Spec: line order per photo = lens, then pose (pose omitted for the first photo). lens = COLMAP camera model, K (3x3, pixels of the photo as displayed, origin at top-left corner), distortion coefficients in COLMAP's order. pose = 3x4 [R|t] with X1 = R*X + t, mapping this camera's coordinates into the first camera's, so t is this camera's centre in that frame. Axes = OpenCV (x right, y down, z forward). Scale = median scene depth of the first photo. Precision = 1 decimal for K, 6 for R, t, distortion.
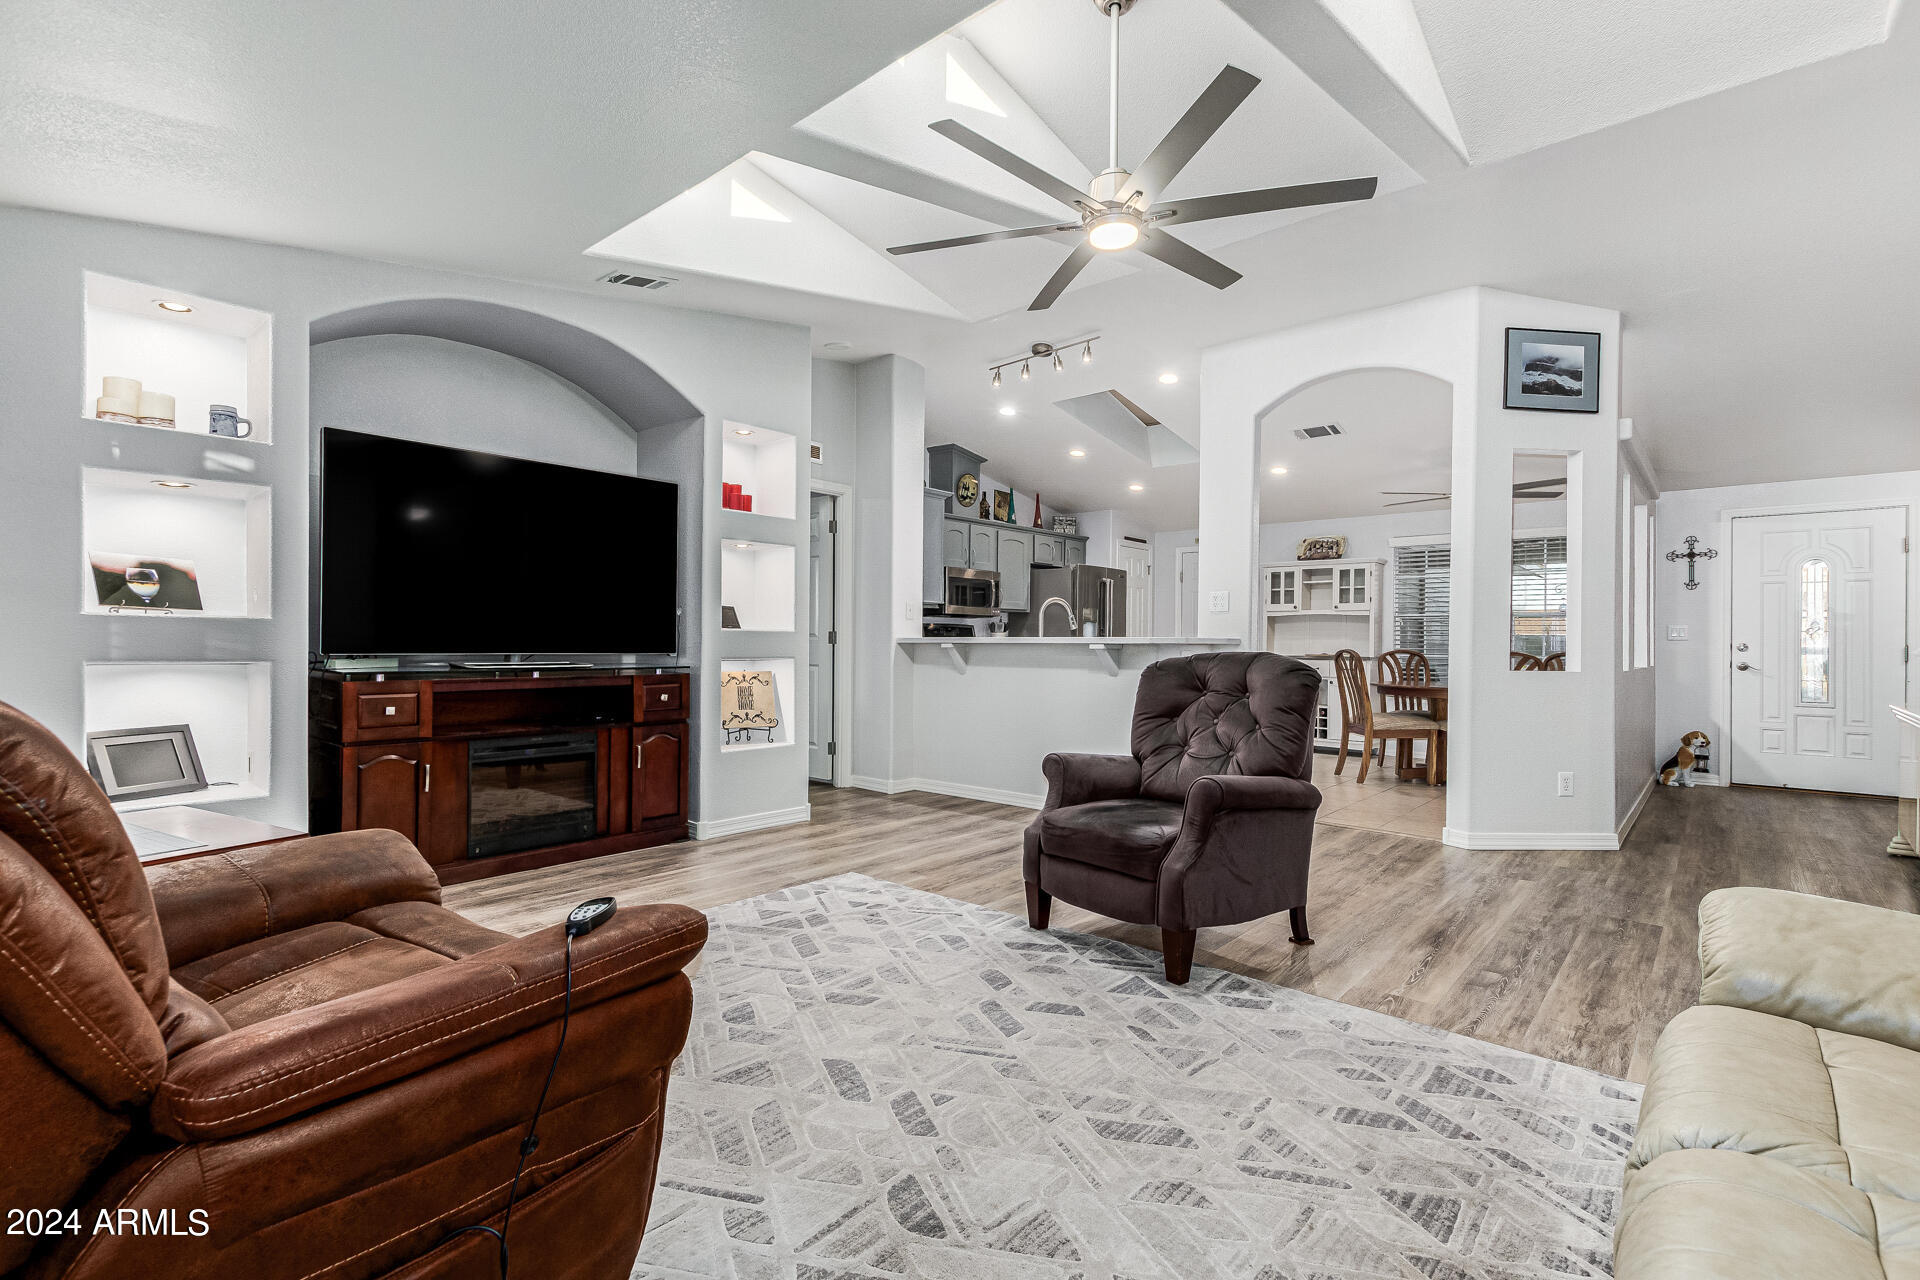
lens RADIAL K [[884.5, 0, 965.3], [0, 884.5, 641.8], [0, 0, 1]] dist [0.008233, -0.002900]
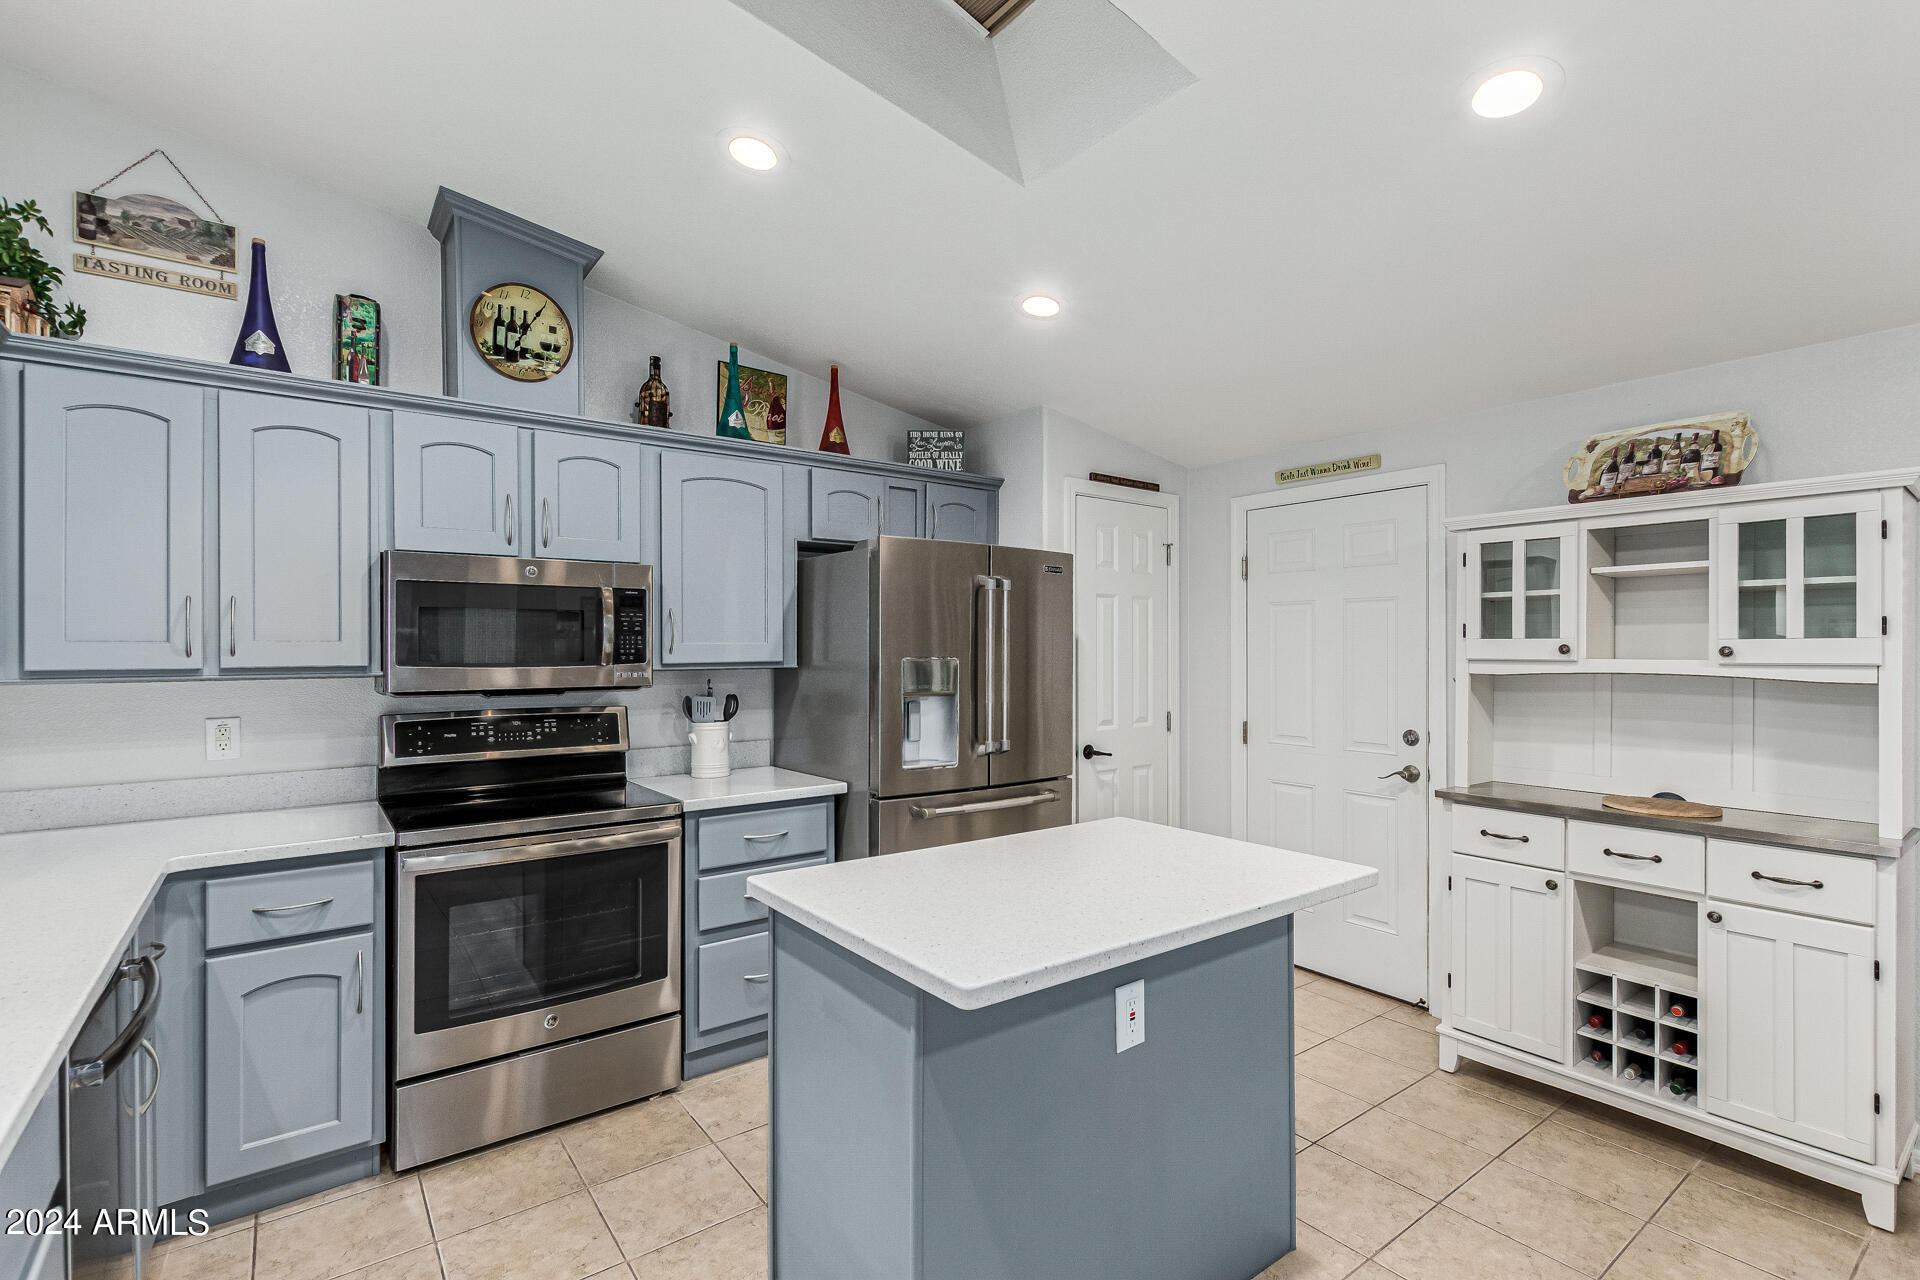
lens RADIAL K [[884.5, 0, 960.2], [0, 884.5, 648.0], [0, 0, 1]] dist [0.008233, -0.002900]
pose [[0.978825, -0.009709, -0.204467, 0.284096], [0.009583, 0.999953, -0.001604, -0.052028], [0.204473, -0.000390, 0.978872, 0.812029]]
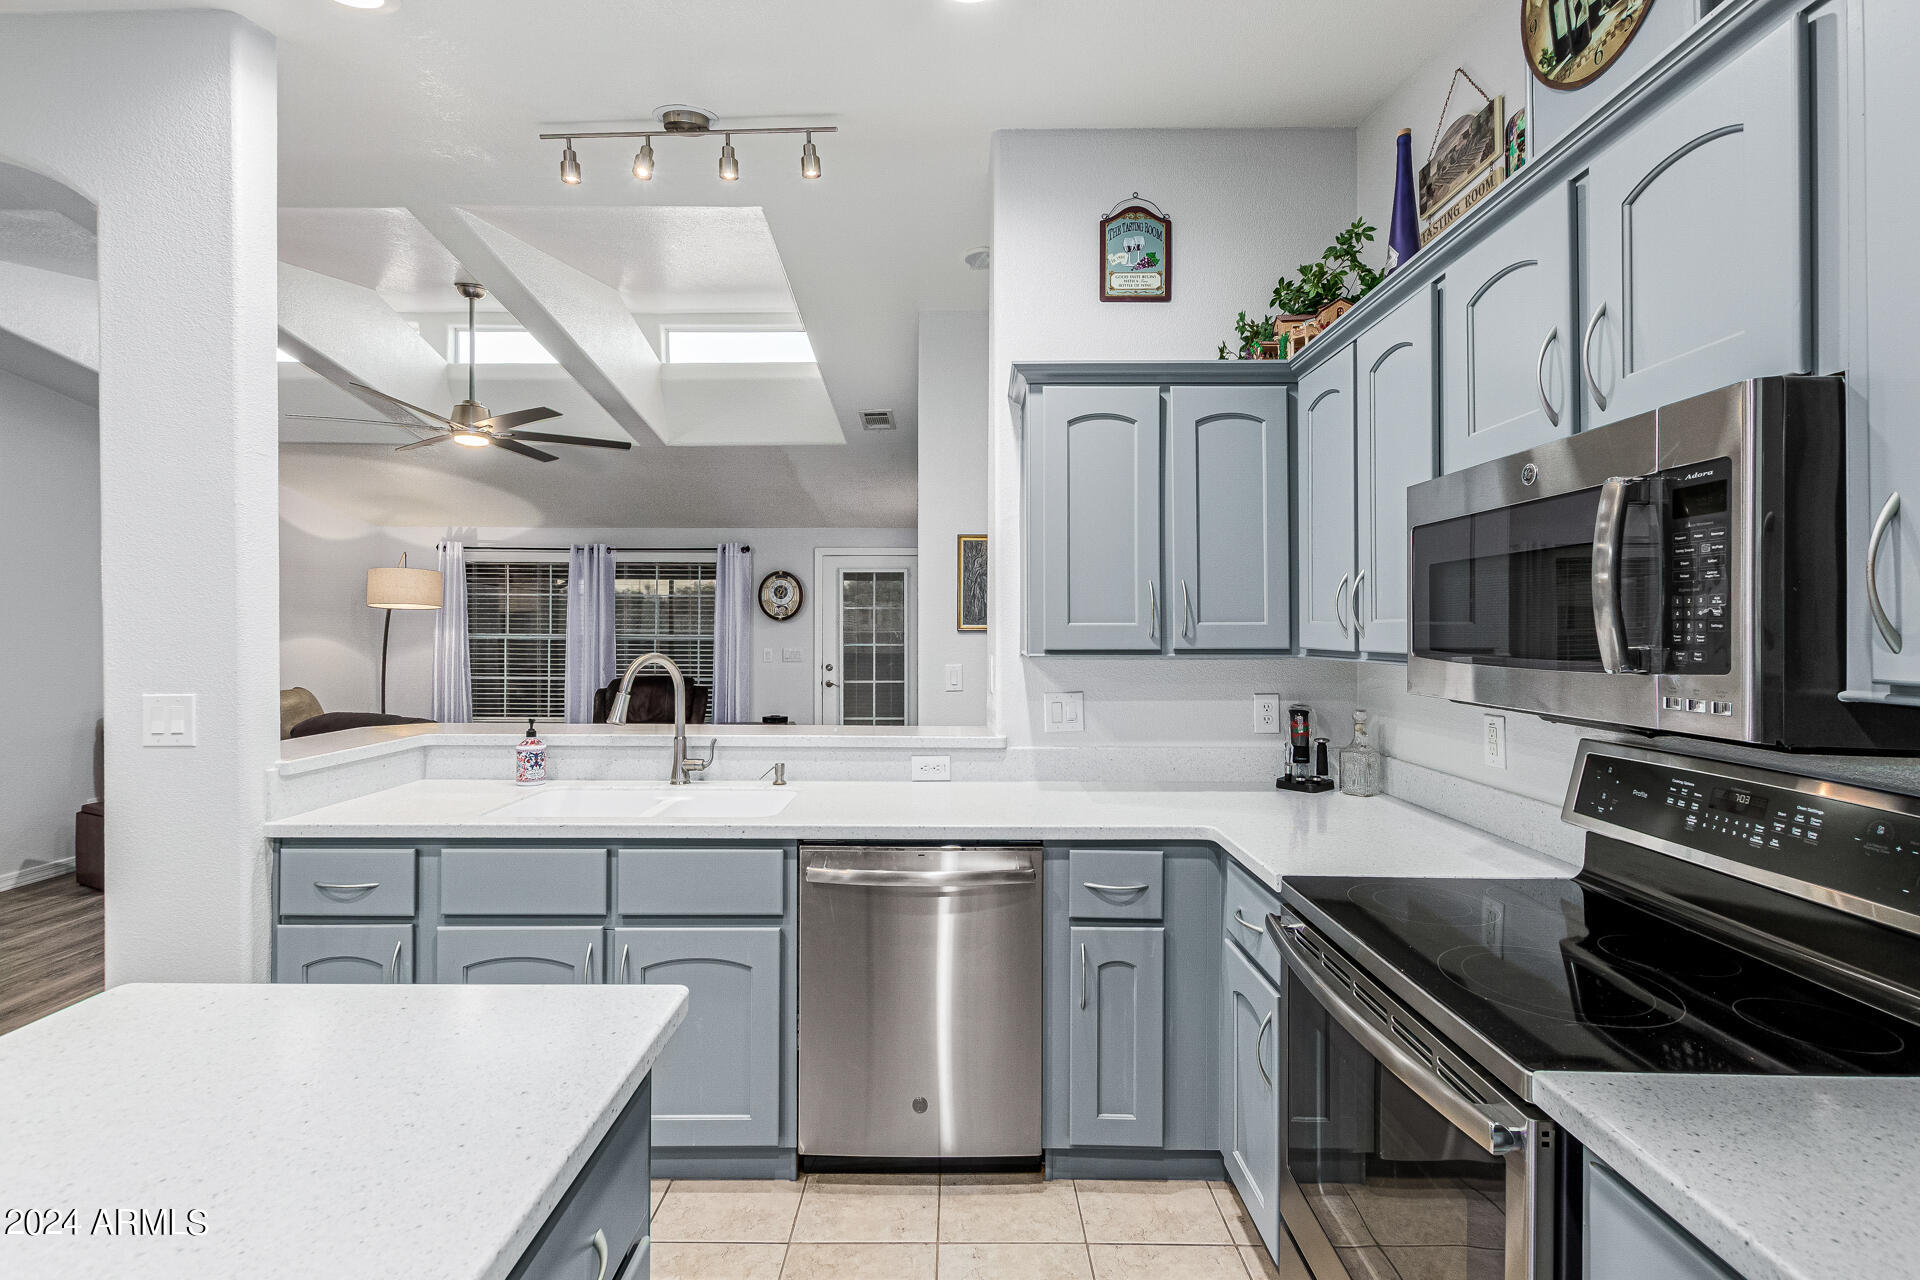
lens RADIAL K [[884.5, 0, 961.4], [0, 884.5, 630.7], [0, 0, 1]] dist [0.008233, -0.002900]
pose [[-0.749517, -0.007582, -0.661942, 0.237749], [-0.008503, 0.999962, -0.001826, -0.052915], [0.661930, 0.004260, -0.749553, 1.232144]]
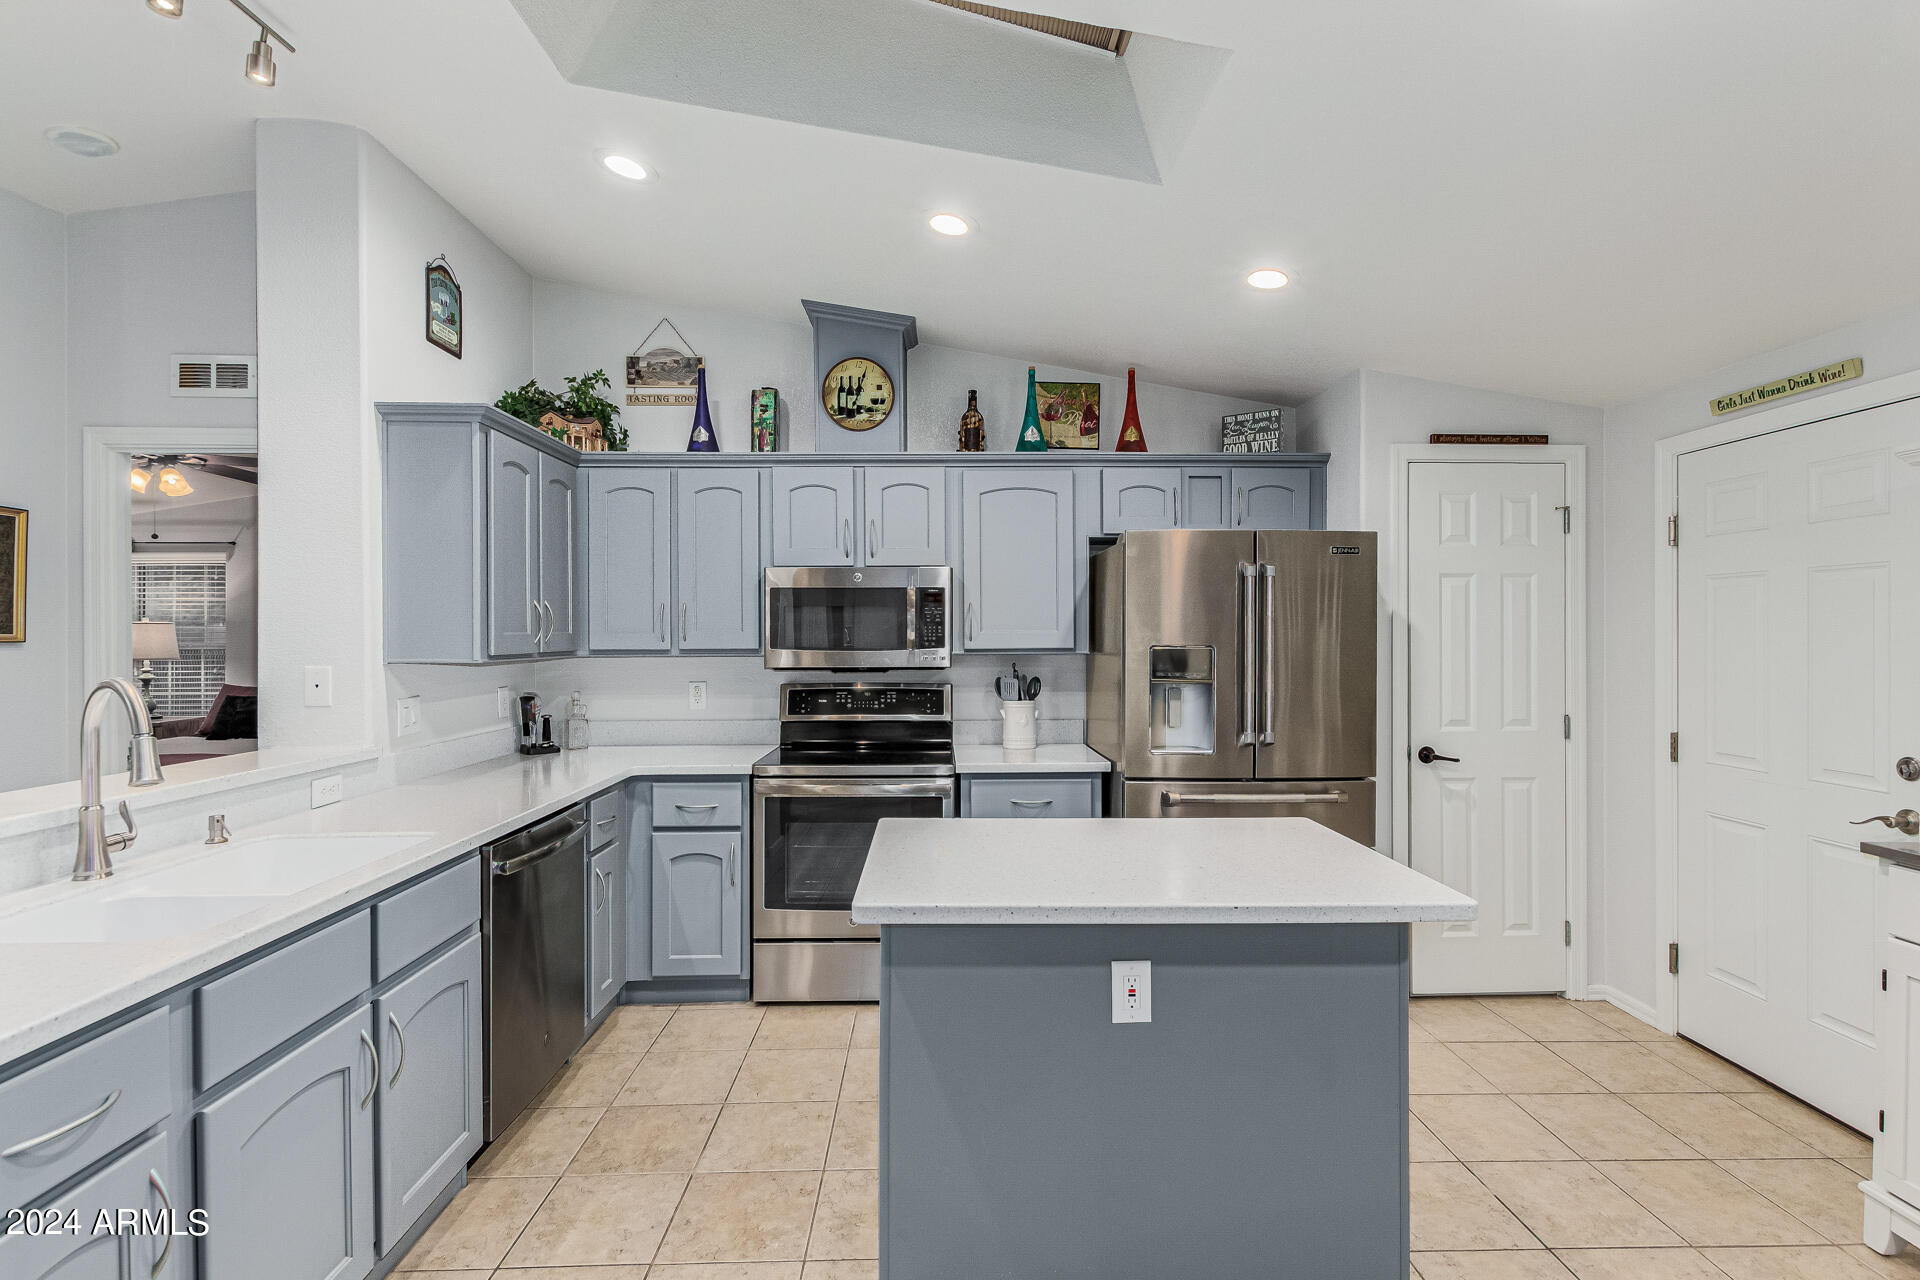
lens RADIAL K [[884.5, 0, 951.5], [0, 884.5, 637.5], [0, 0, 1]] dist [0.008233, -0.002900]
pose [[0.676017, -0.007603, -0.736847, 0.435147], [0.007119, 0.999967, -0.003786, -0.051386], [0.736852, -0.002687, 0.676049, 0.852583]]
